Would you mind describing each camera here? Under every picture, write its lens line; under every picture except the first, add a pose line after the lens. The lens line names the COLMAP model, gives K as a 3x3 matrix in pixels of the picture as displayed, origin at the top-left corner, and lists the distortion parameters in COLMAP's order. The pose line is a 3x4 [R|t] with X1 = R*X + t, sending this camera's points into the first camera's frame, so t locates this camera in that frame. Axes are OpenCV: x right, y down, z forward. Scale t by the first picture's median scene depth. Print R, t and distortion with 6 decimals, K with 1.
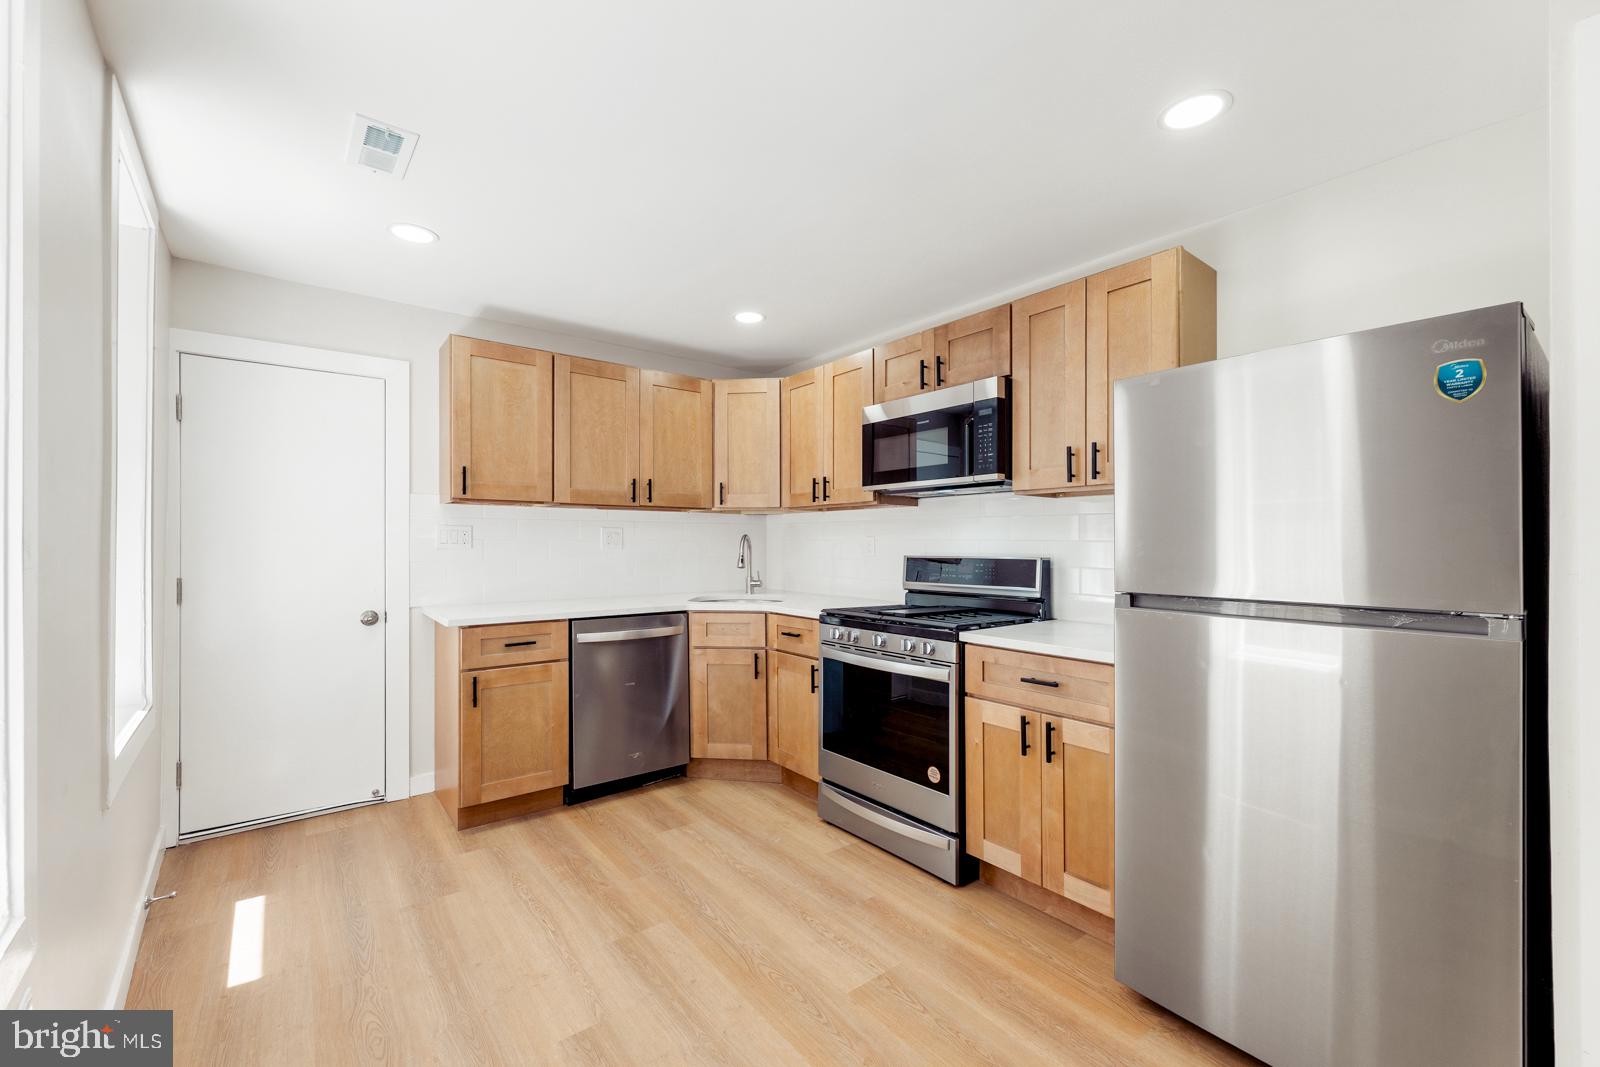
lens RADIAL K [[659.7, 0, 796.3], [0, 659.7, 546.2], [0, 0, 1]] dist [0.002464, 0.000194]
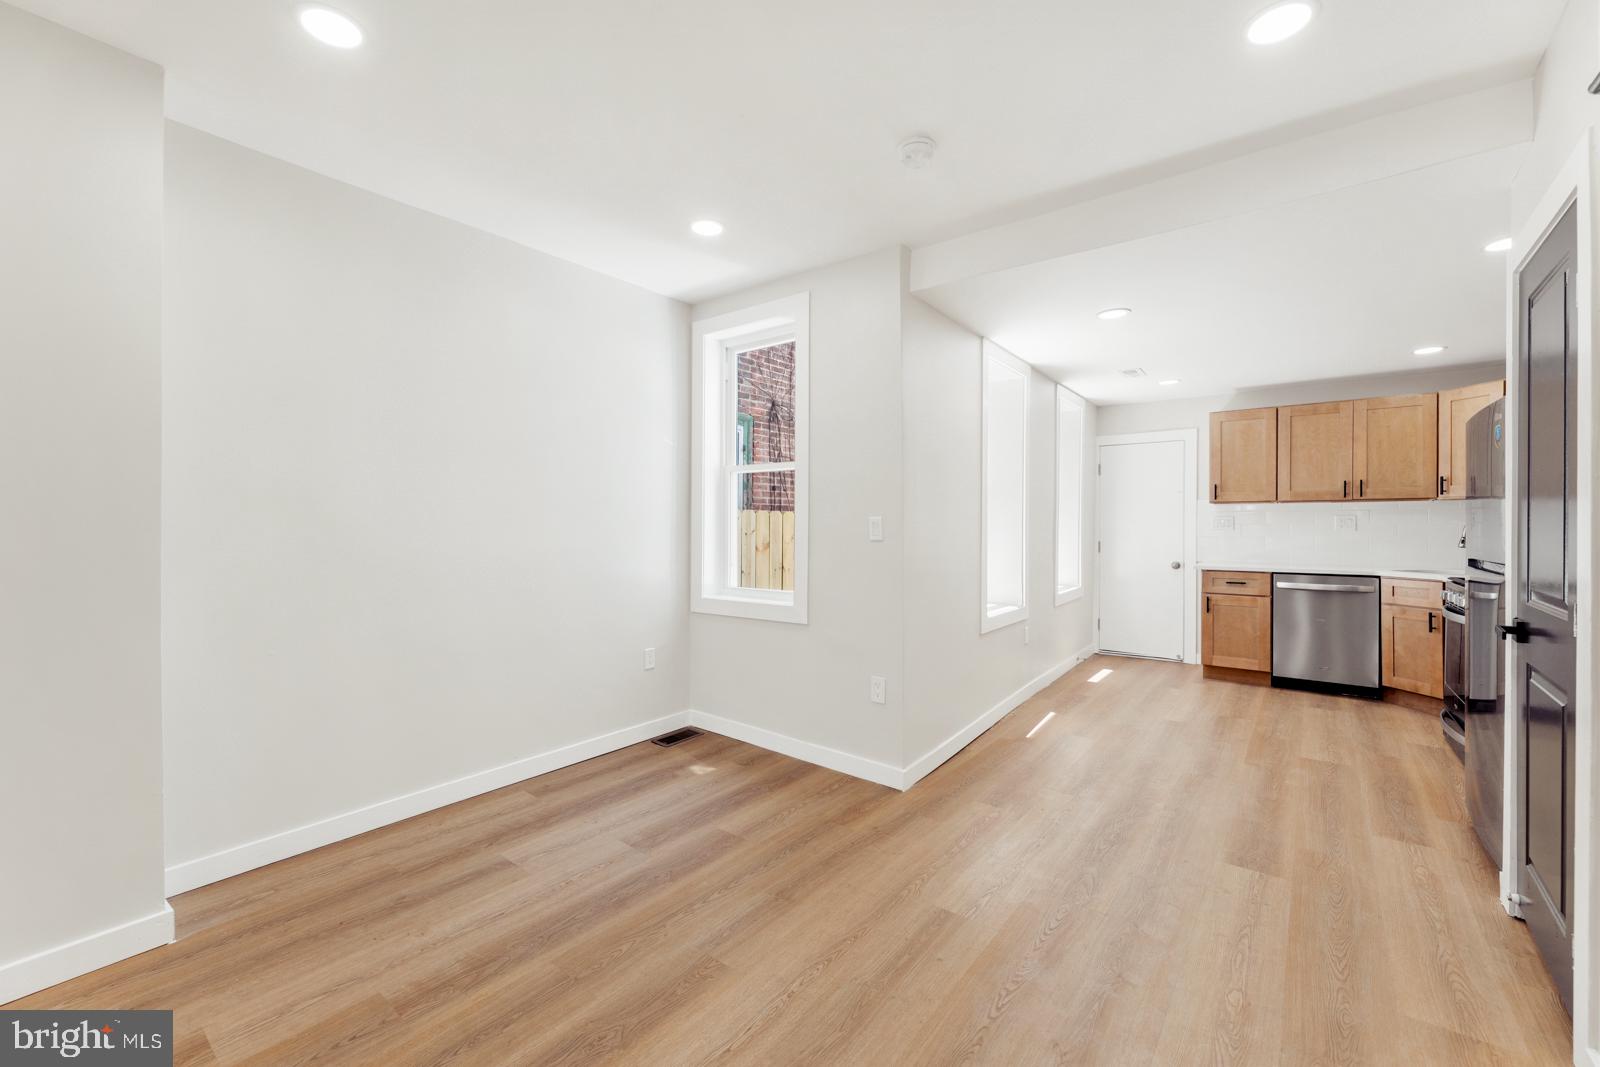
lens RADIAL K [[641.8, 0, 800.0], [0, 641.8, 533.5], [0, 0, 1]] dist [-0.001011, -0.000171]
pose [[0.243952, 0.010215, -0.969734, 0.949544], [-0.004130, 0.999946, 0.009494, 0.002678], [0.969779, 0.001688, 0.243981, -0.551114]]
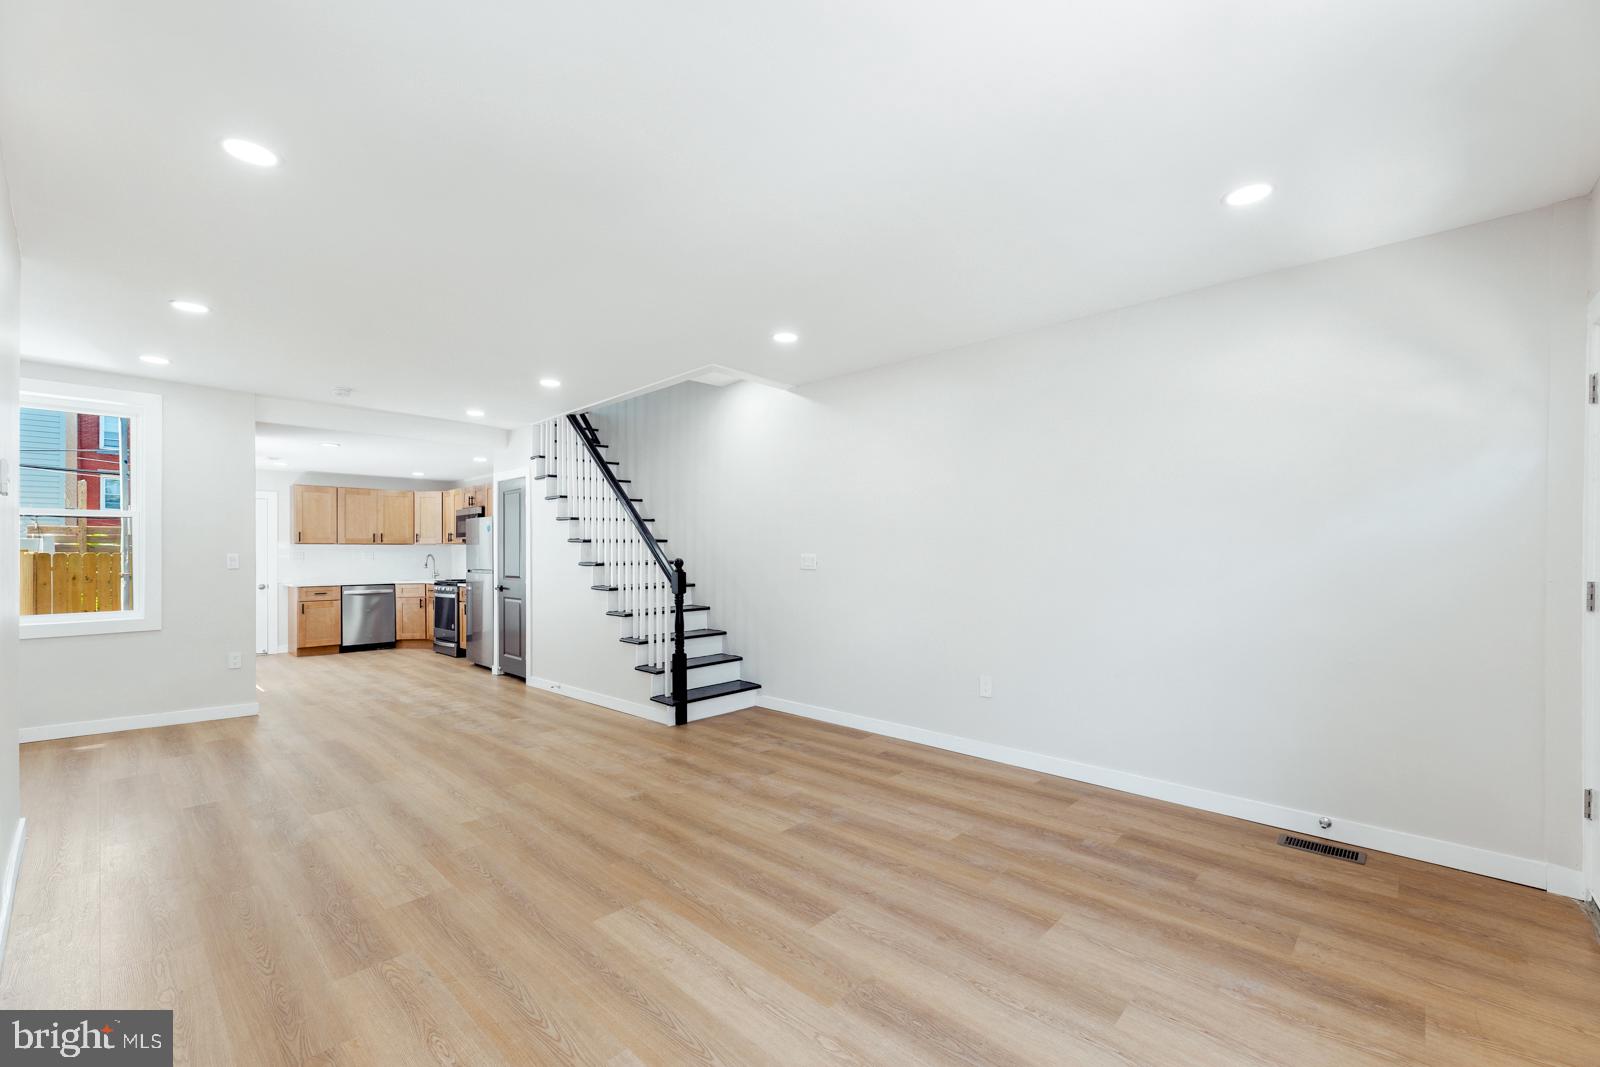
lens RADIAL K [[655.0, 0, 803.2], [0, 655.0, 551.2], [0, 0, 1]] dist [-0.000432, -0.000159]
pose [[0.986503, -0.004912, 0.163670, 1.174105], [0.006550, 0.999934, -0.009466, 0.004462], [-0.163613, 0.010410, 0.986470, -2.134743]]
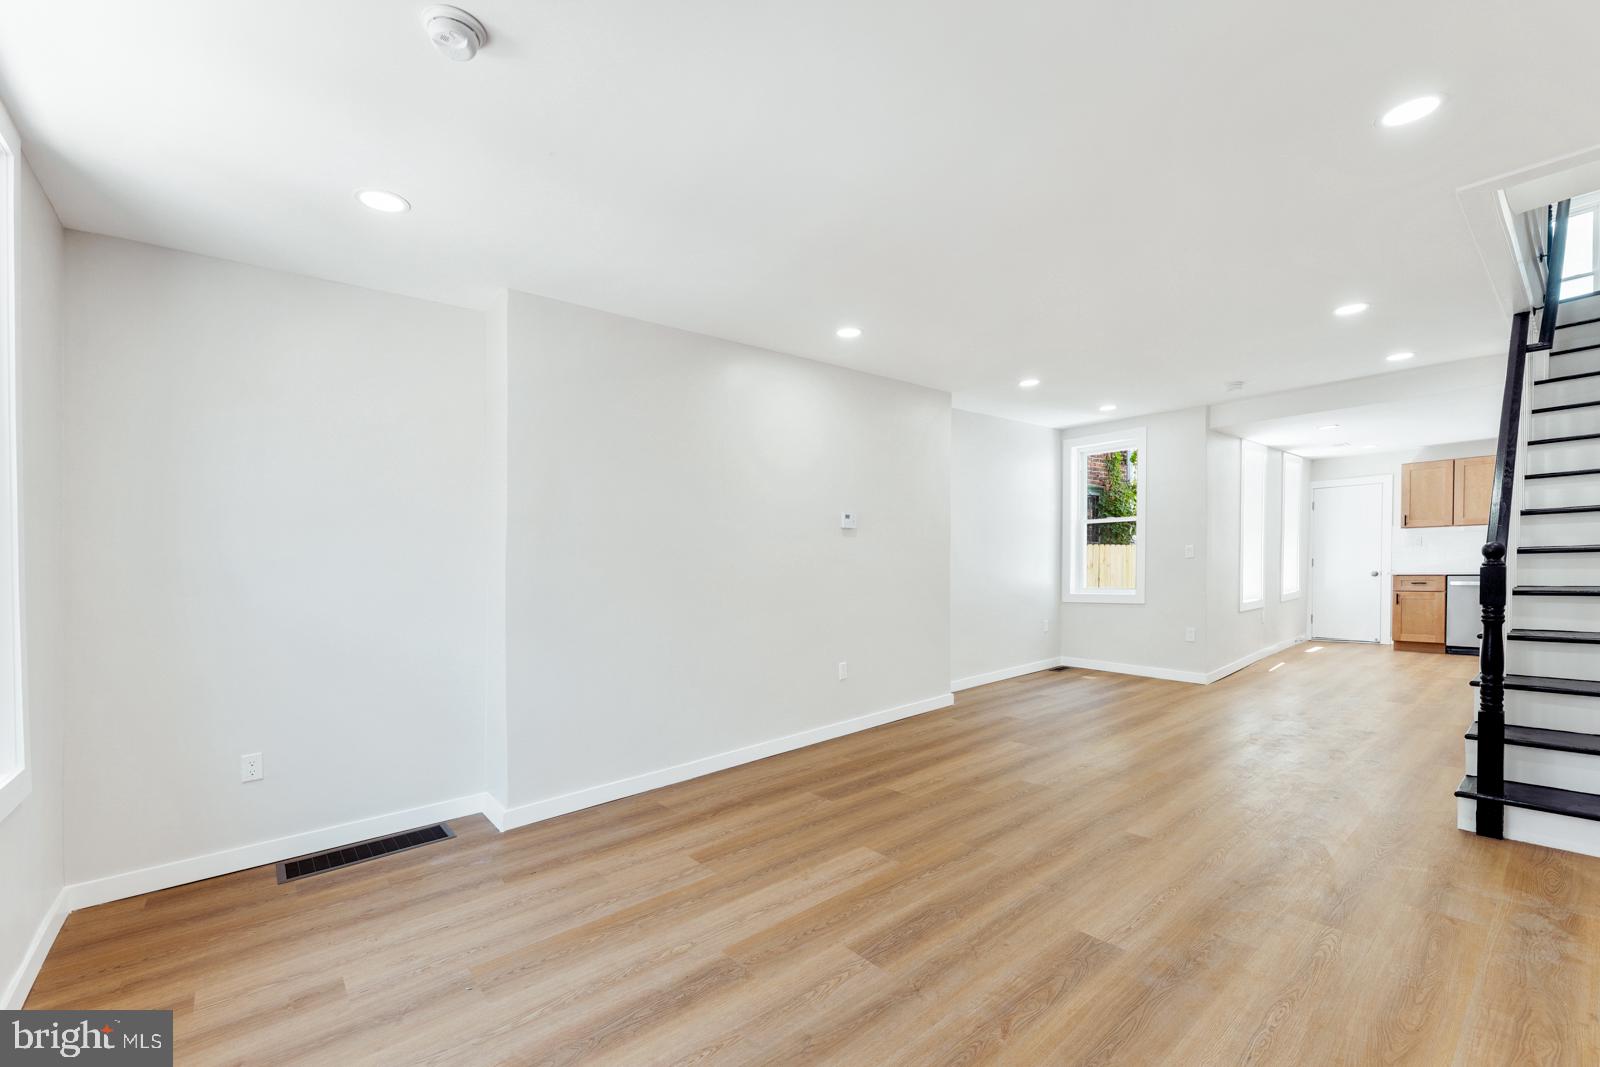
lens RADIAL K [[669.5, 0, 826.2], [0, 669.5, 599.7], [0, 0, 1]] dist [-0.000696, -0.000110]
pose [[0.067496, 0.053523, -0.996283, 1.997563], [0.025392, 0.998144, 0.055343, 0.008041], [0.997396, -0.029033, 0.066012, -1.462113]]
